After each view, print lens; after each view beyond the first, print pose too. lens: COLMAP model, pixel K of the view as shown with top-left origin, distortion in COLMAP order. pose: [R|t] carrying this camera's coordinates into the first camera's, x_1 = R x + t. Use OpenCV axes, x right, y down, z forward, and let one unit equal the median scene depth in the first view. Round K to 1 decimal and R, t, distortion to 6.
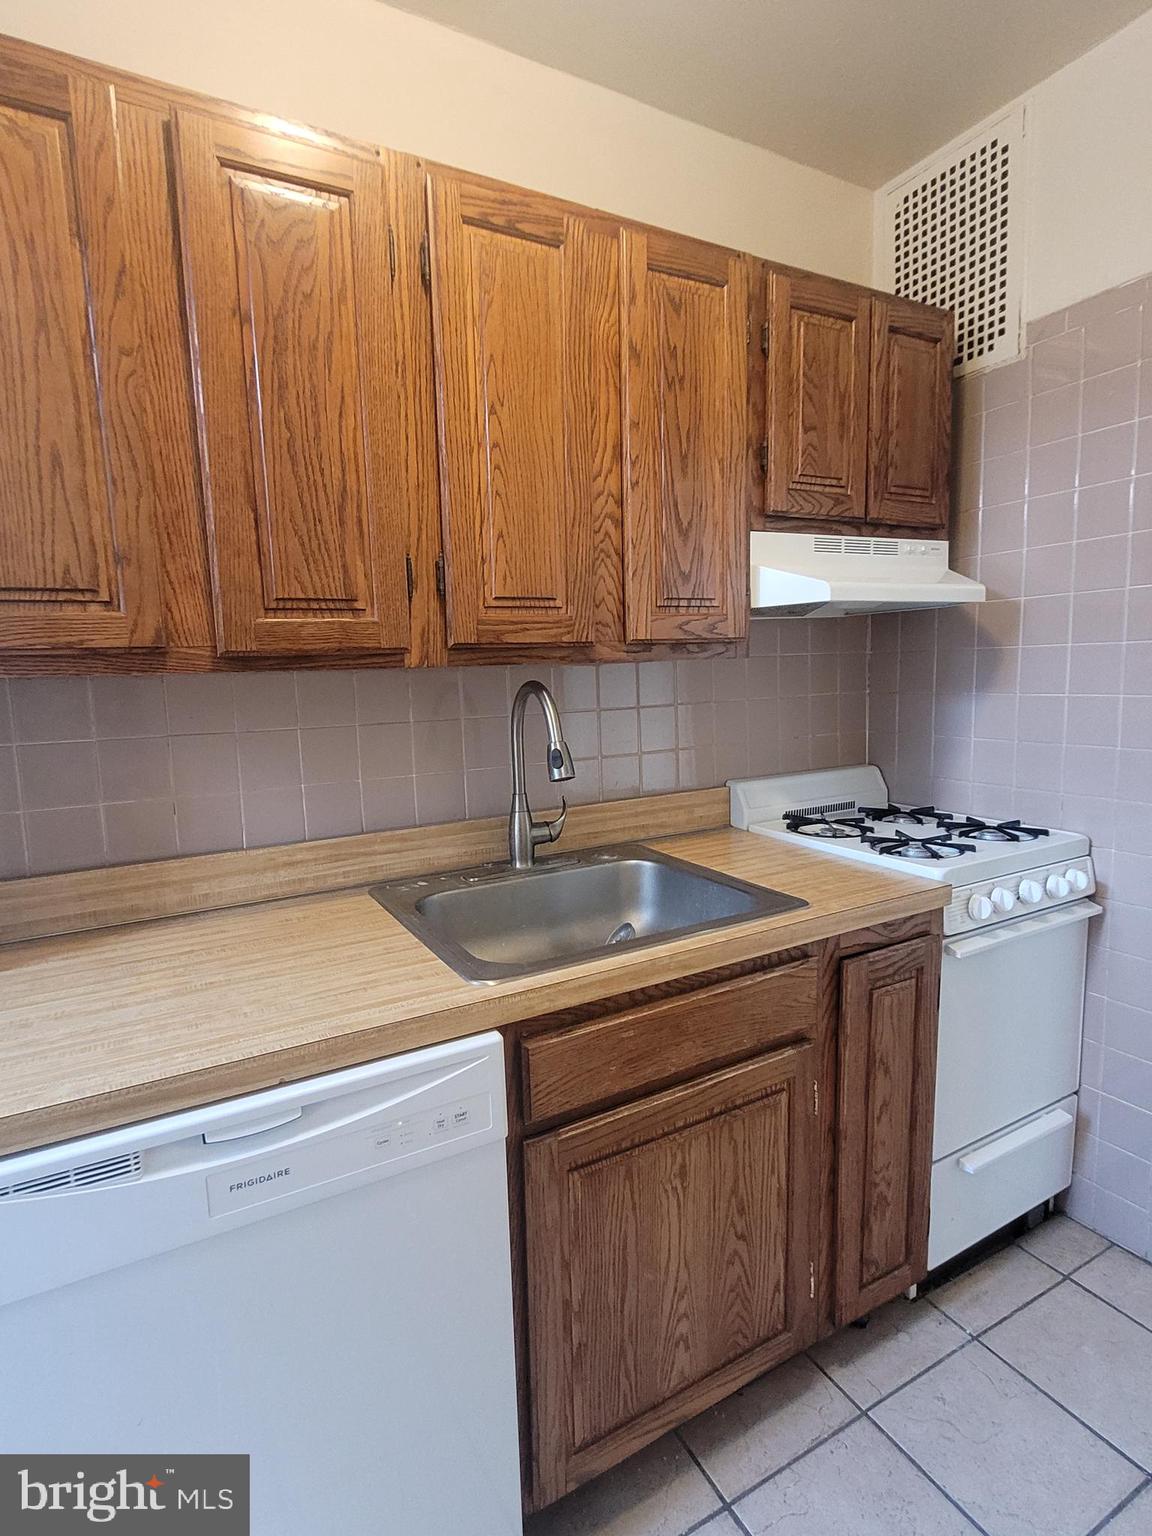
lens RADIAL K [[791.7, 0, 571.6], [0, 791.7, 767.4], [0, 0, 1]] dist [0.001232, -0.001952]
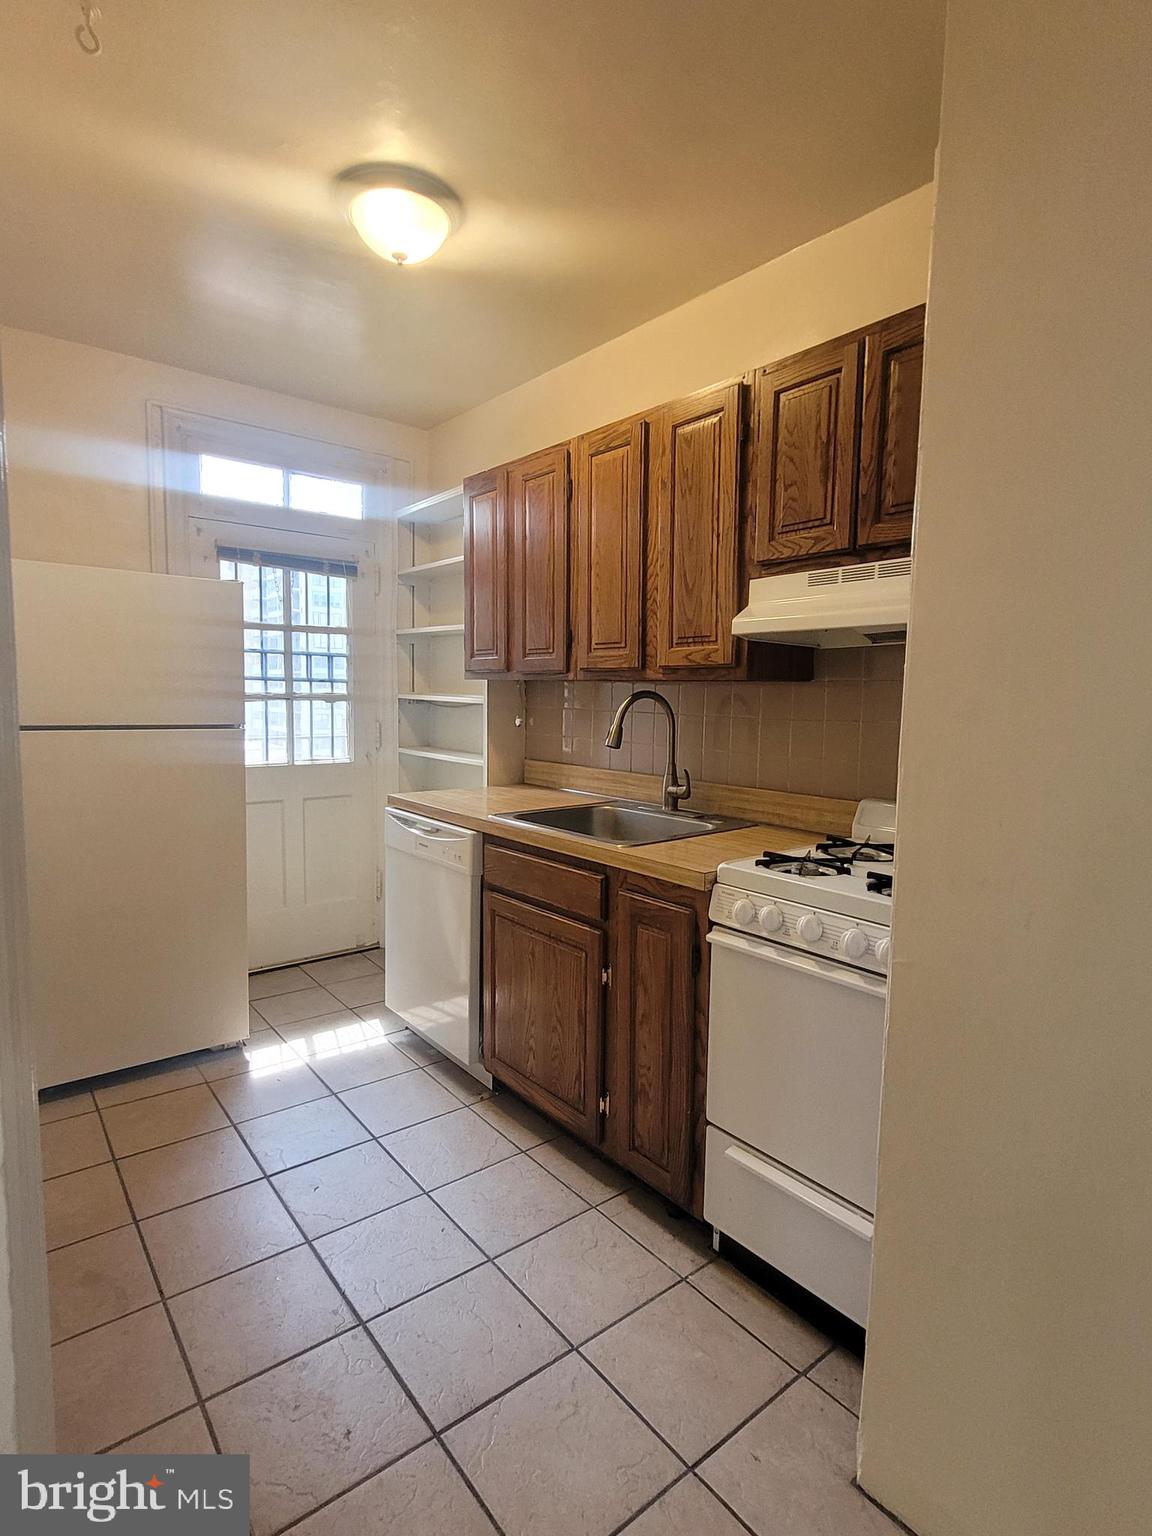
lens RADIAL K [[791.7, 0, 577.0], [0, 791.7, 765.1], [0, 0, 1]] dist [0.001232, -0.001952]
pose [[0.174516, 0.121955, -0.977073, 1.474963], [-0.147920, 0.984286, 0.096436, -0.088962], [0.973480, 0.127699, 0.189813, 0.535578]]
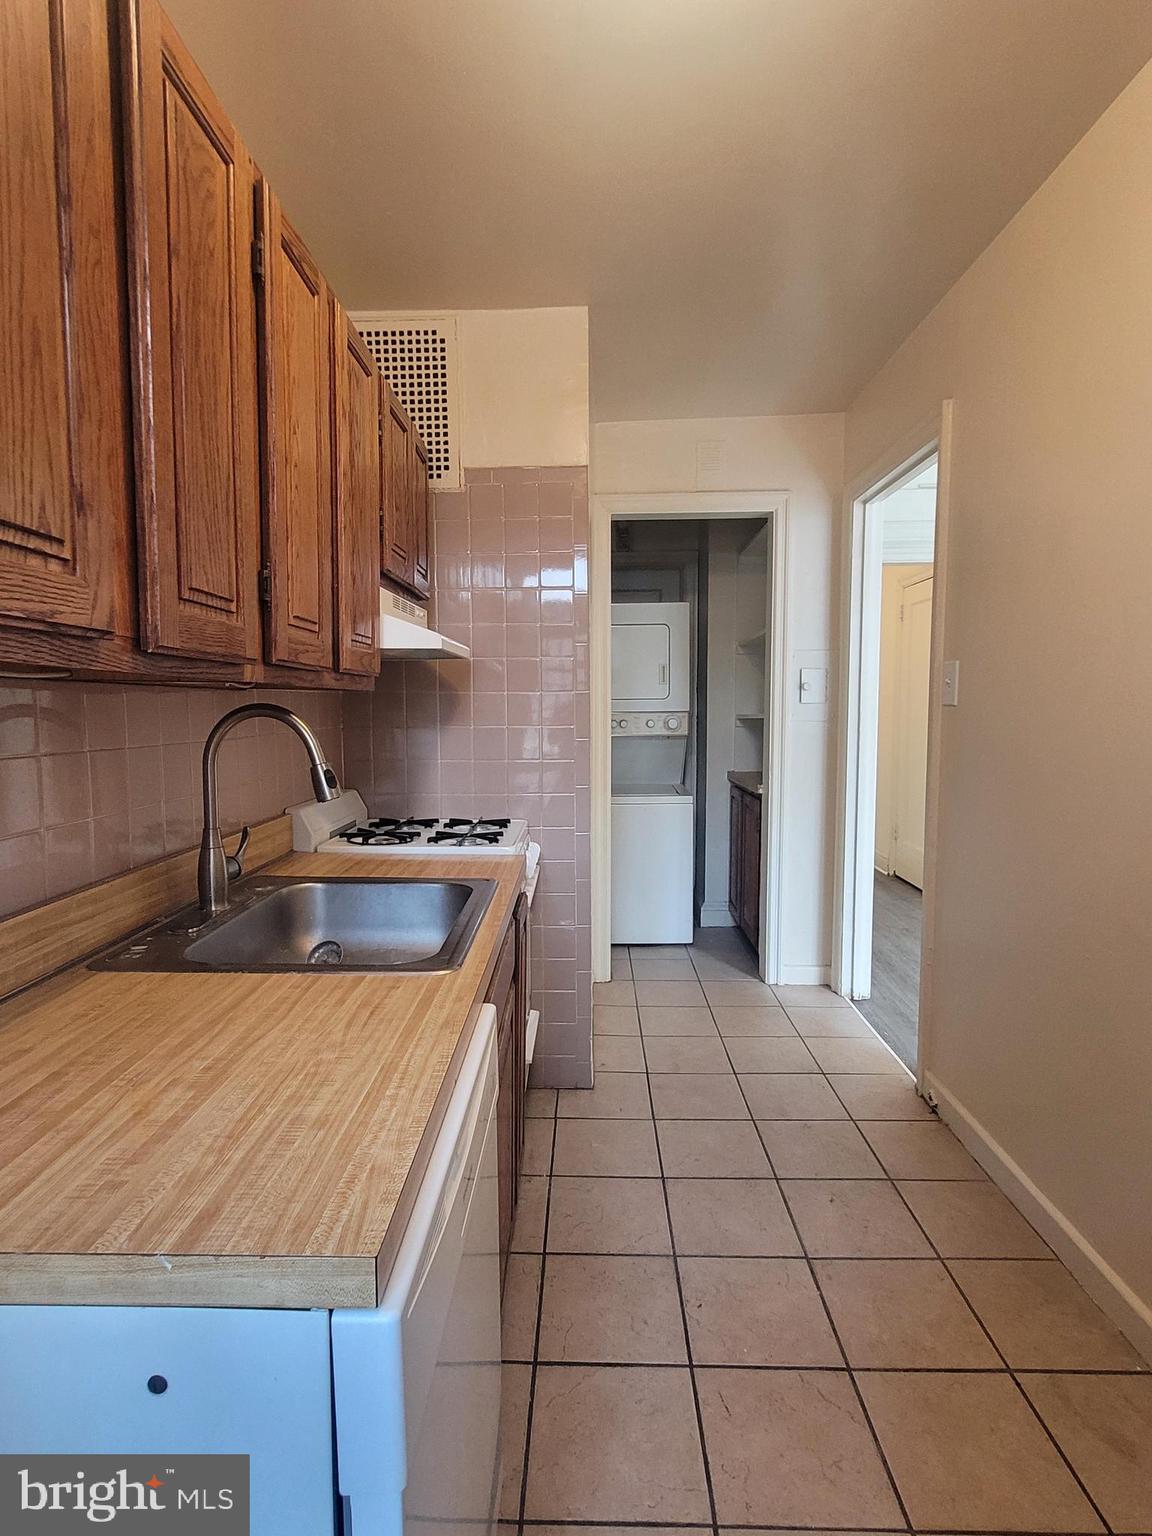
lens RADIAL K [[791.7, 0, 570.3], [0, 791.7, 764.9], [0, 0, 1]] dist [0.001232, -0.001952]
pose [[0.496217, -0.033515, 0.867551, -0.664296], [0.096070, 0.995238, -0.016502, 0.016052], [-0.862867, 0.091535, 0.497074, 0.196581]]
